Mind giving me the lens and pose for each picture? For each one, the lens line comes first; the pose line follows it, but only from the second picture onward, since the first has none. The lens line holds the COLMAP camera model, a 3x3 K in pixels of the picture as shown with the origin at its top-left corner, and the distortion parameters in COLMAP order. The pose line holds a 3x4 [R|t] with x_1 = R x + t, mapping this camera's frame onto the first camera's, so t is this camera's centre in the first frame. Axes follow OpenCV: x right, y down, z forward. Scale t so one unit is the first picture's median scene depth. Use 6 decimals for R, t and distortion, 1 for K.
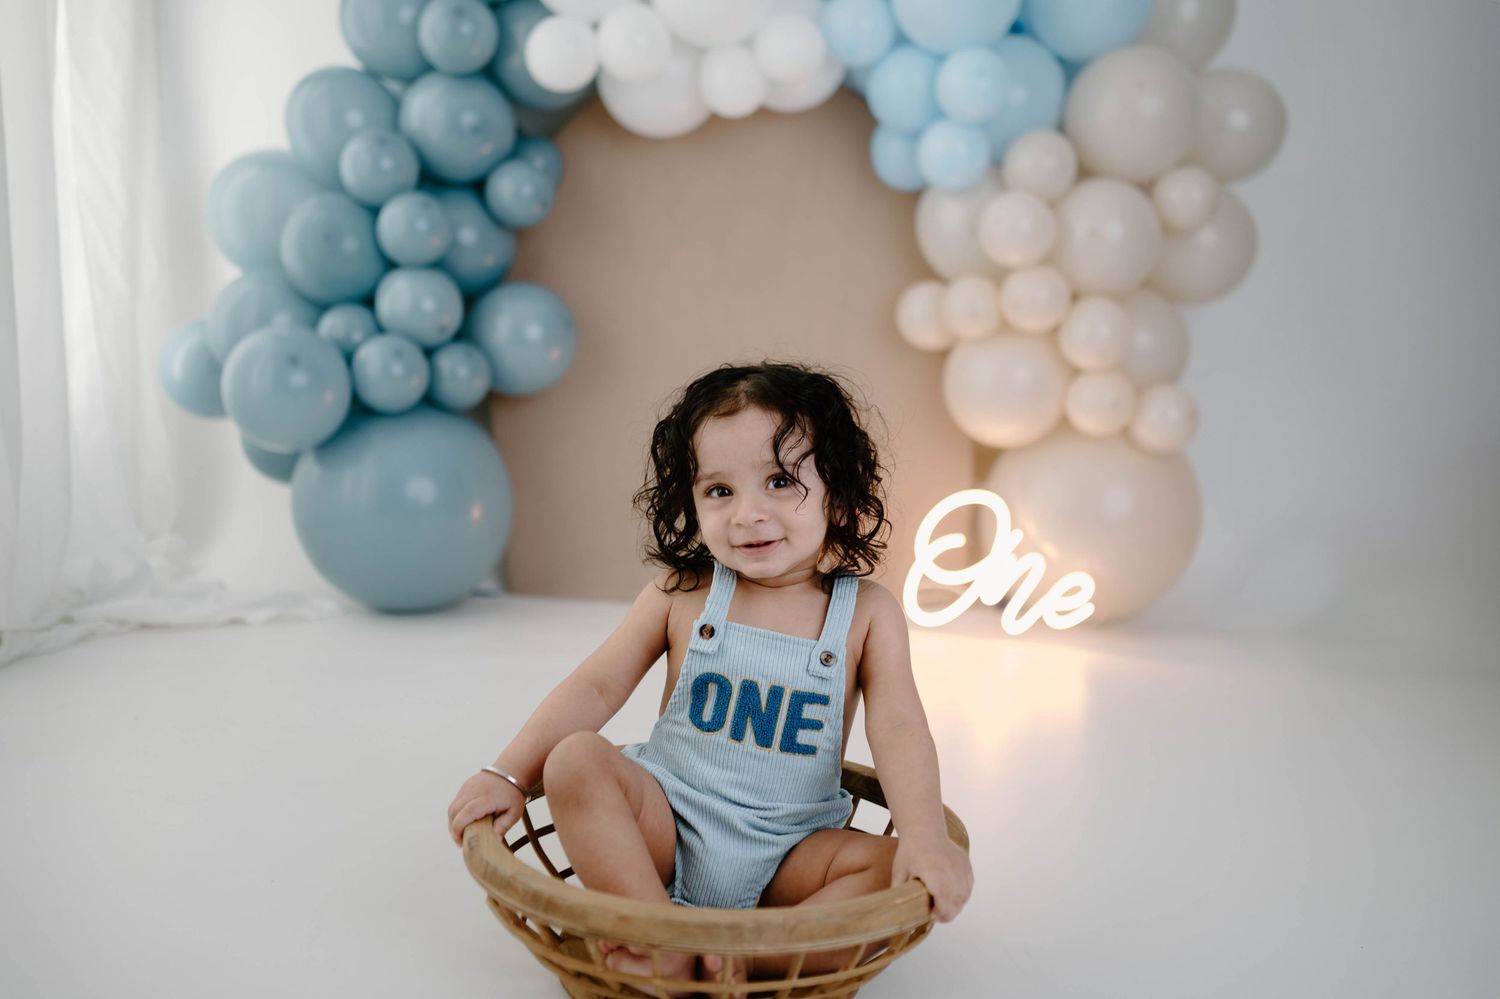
lens RADIAL K [[1369.8, 0, 762.9], [0, 1369.8, 502.3], [0, 0, 1]] dist [-0.019664, 0.000000]
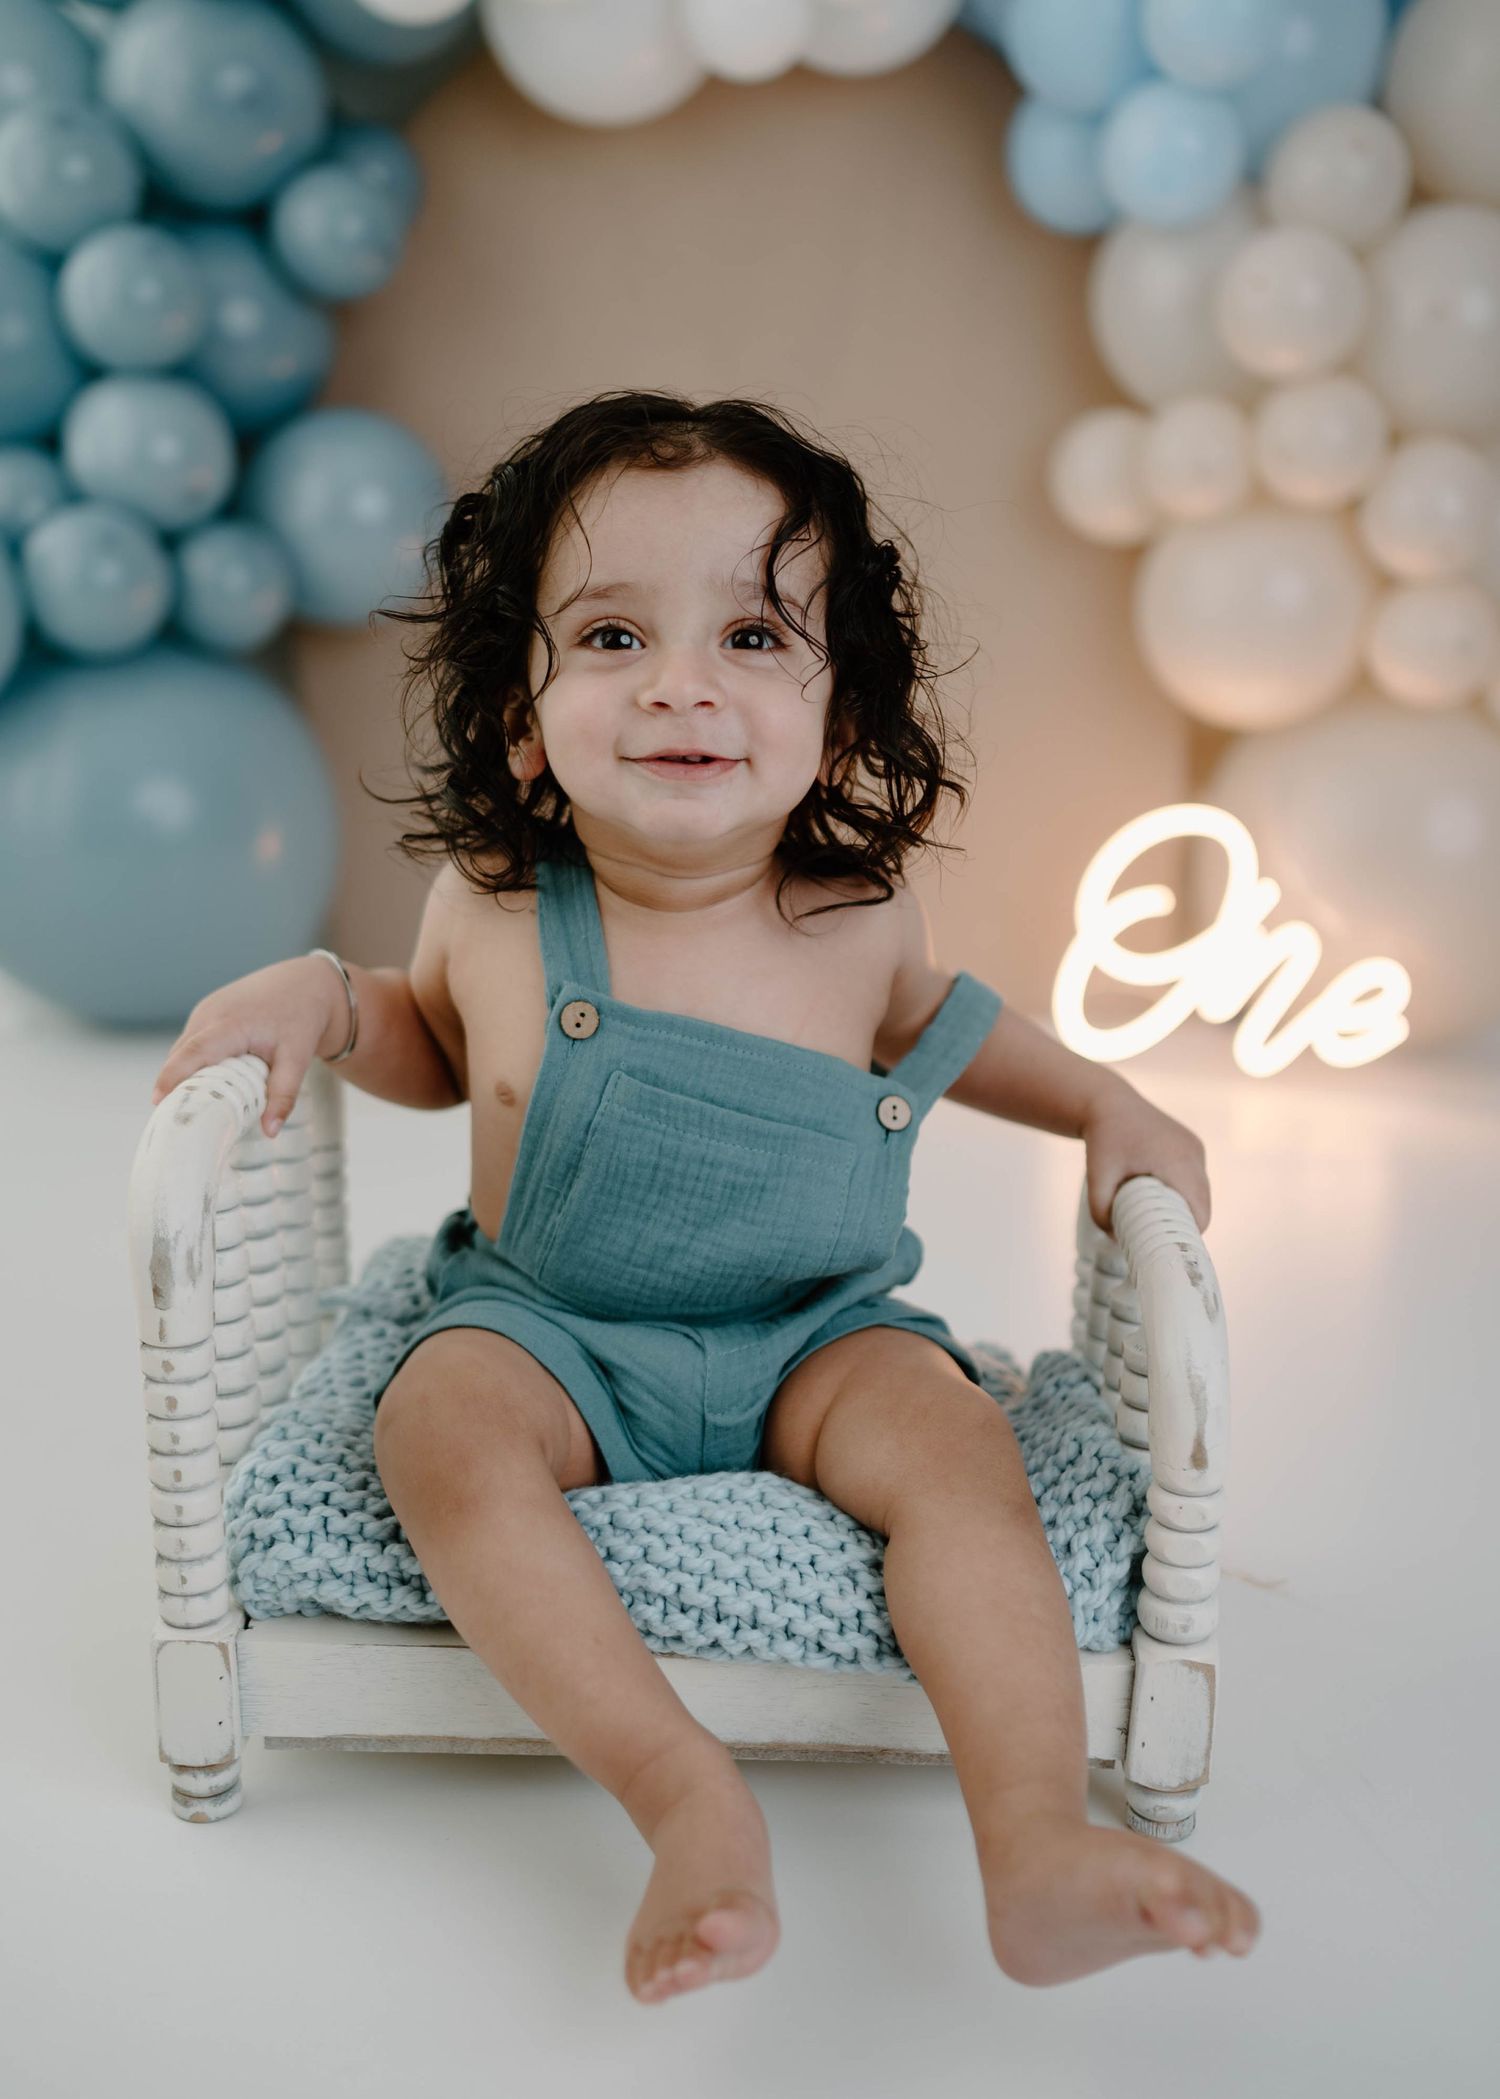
lens RADIAL K [[2160.5, 0, 793.3], [0, 2160.5, 1064.5], [0, 0, 1]] dist [-0.016437, 0.000000]
pose [[0.999975, 0.002539, 0.006605, -0.008218], [-0.003302, 0.992986, 0.118184, -0.008391], [-0.006259, -0.118203, 0.992970, 0.147121]]
